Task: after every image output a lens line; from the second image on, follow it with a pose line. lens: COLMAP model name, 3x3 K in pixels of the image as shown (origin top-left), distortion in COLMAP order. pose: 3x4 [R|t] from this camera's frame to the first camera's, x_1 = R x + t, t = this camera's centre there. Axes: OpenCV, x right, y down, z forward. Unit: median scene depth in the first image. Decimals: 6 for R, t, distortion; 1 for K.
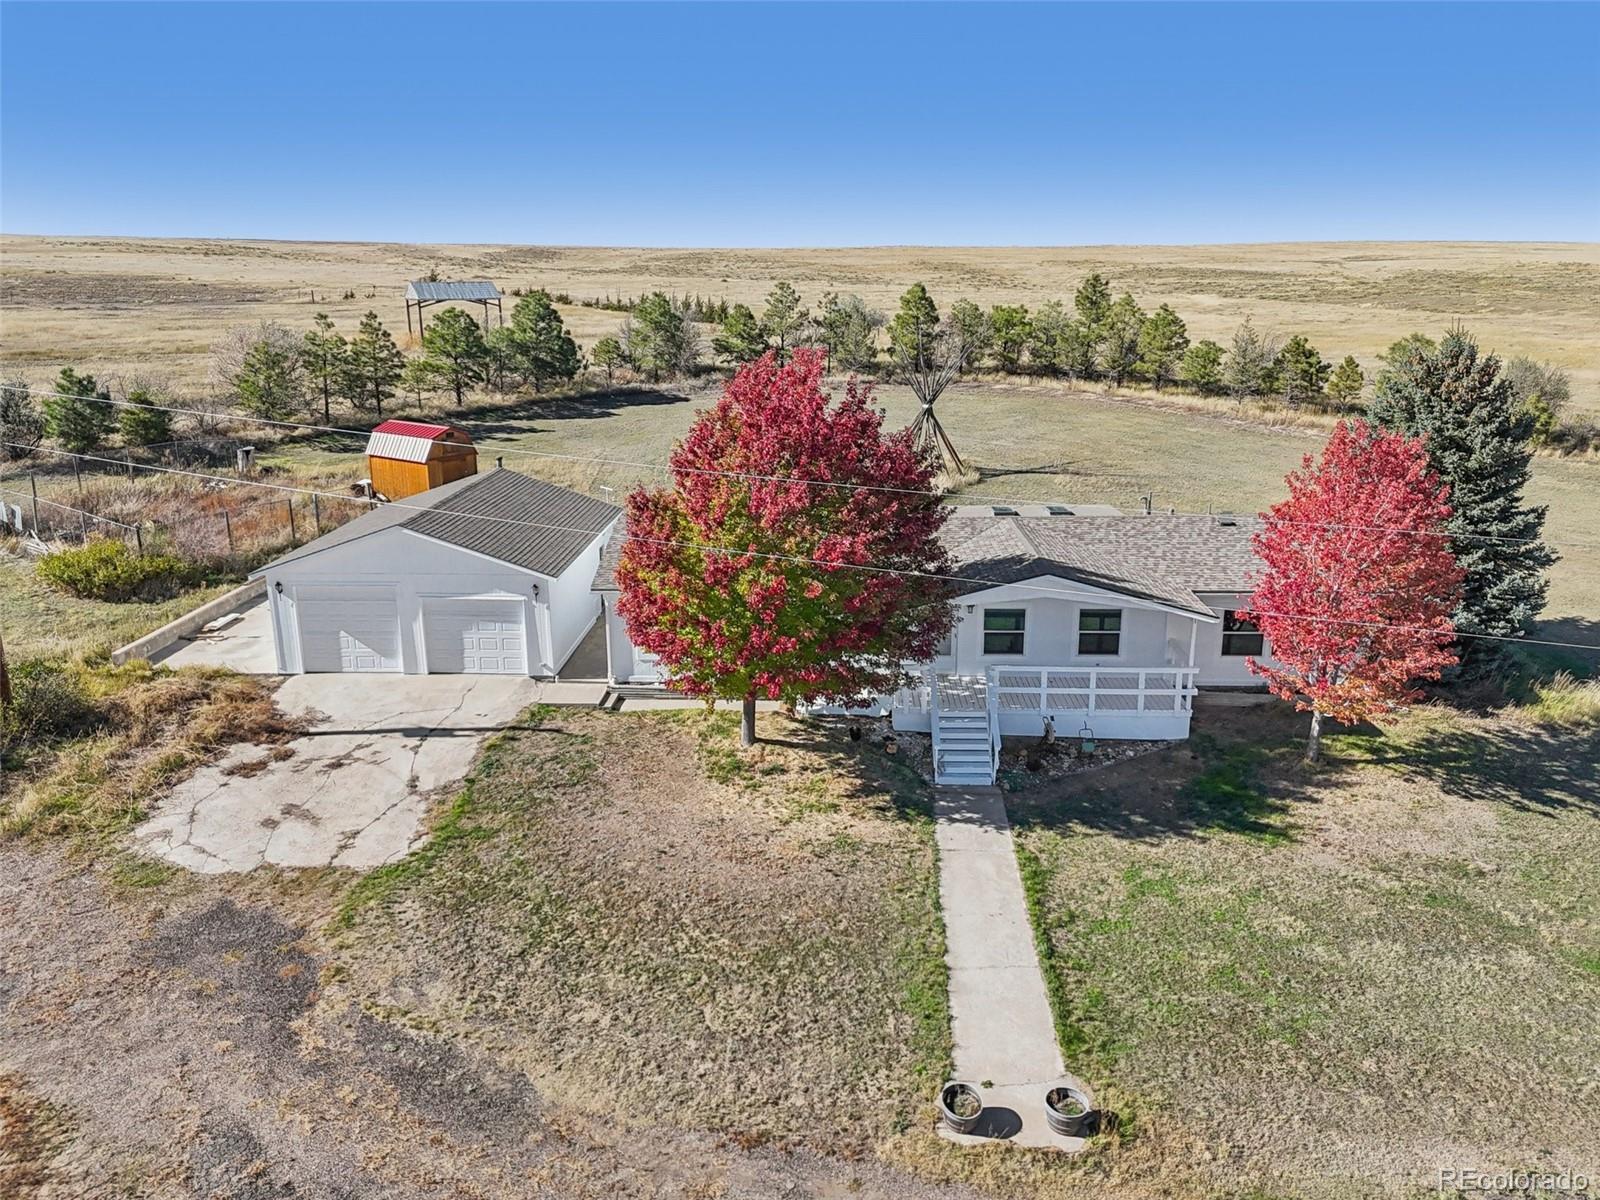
lens RADIAL K [[1217.1, 0, 800.0], [0, 1217.1, 600.0], [0, 0, 1]] dist [0.090406, -0.110261]
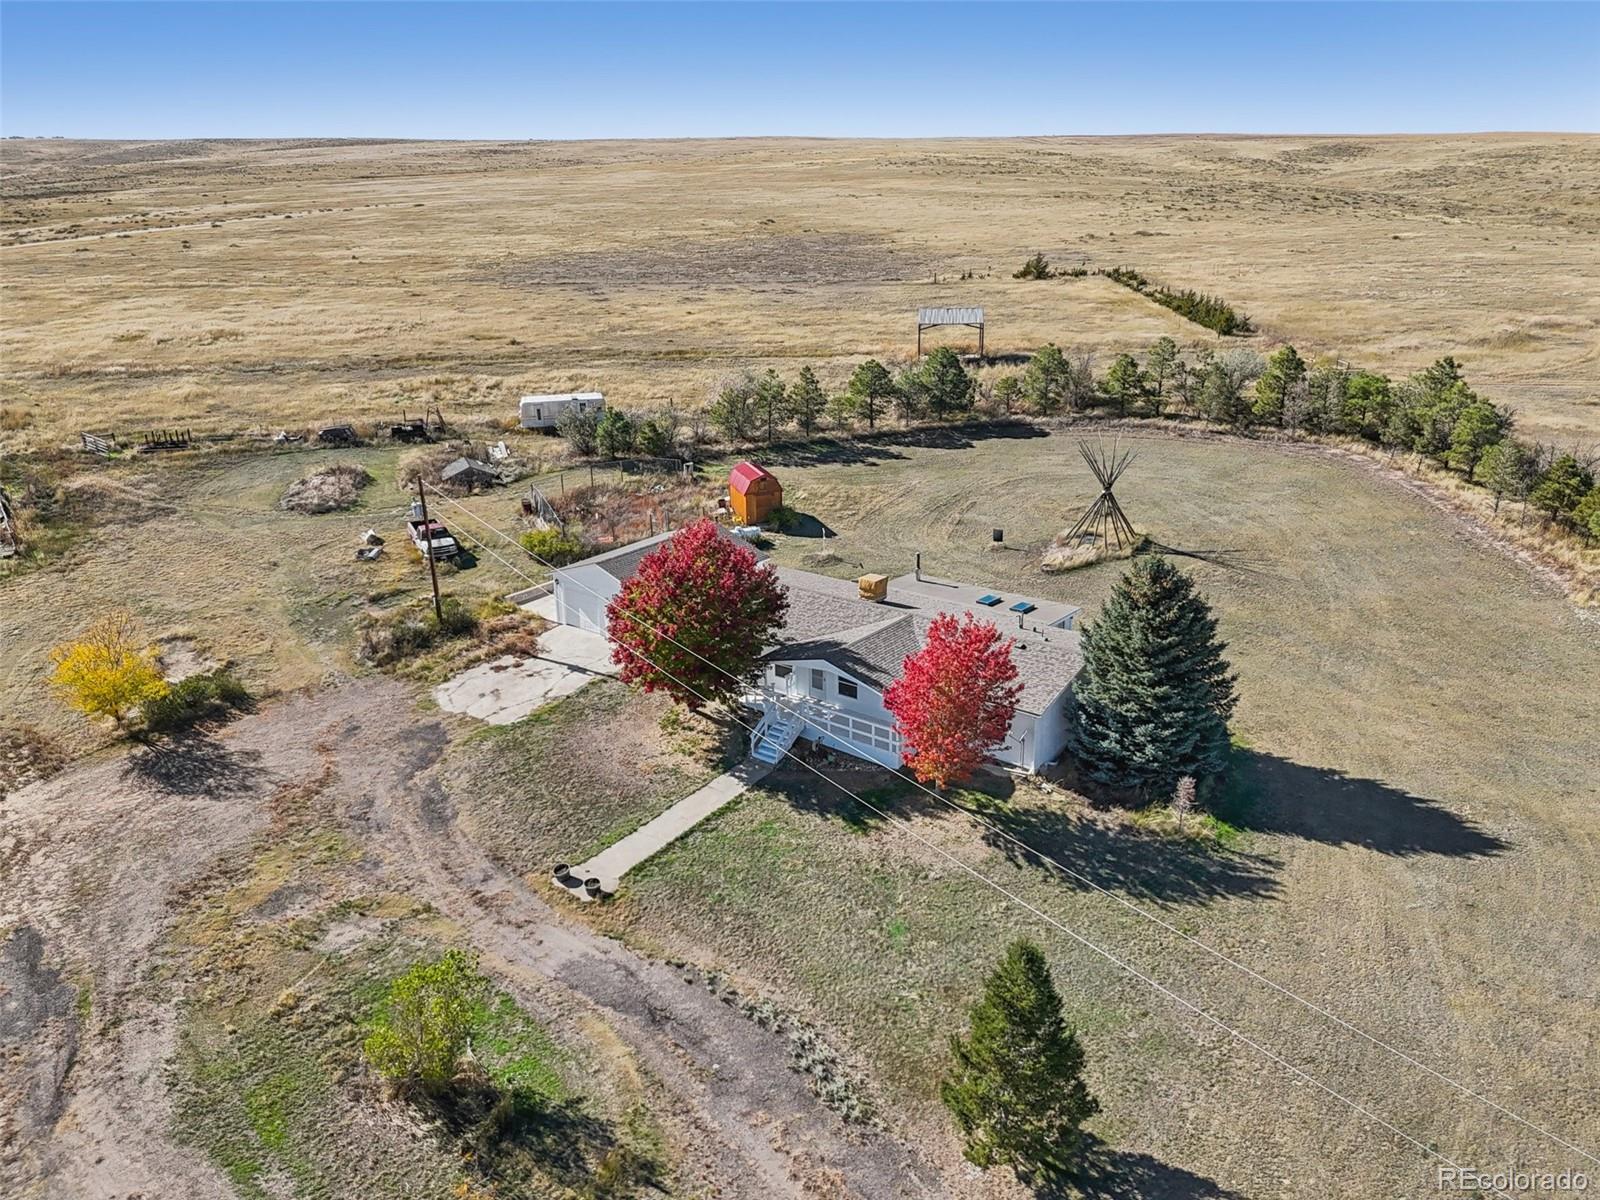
lens RADIAL K [[1227.5, 0, 800.0], [0, 1227.5, 600.0], [0, 0, 1]] dist [0.110299, -0.000484]
pose [[0.812601, 0.188543, -0.551481, 1.157405], [-0.141930, 0.981758, 0.126517, -0.331193], [0.565275, -0.024537, 0.824538, -0.503481]]
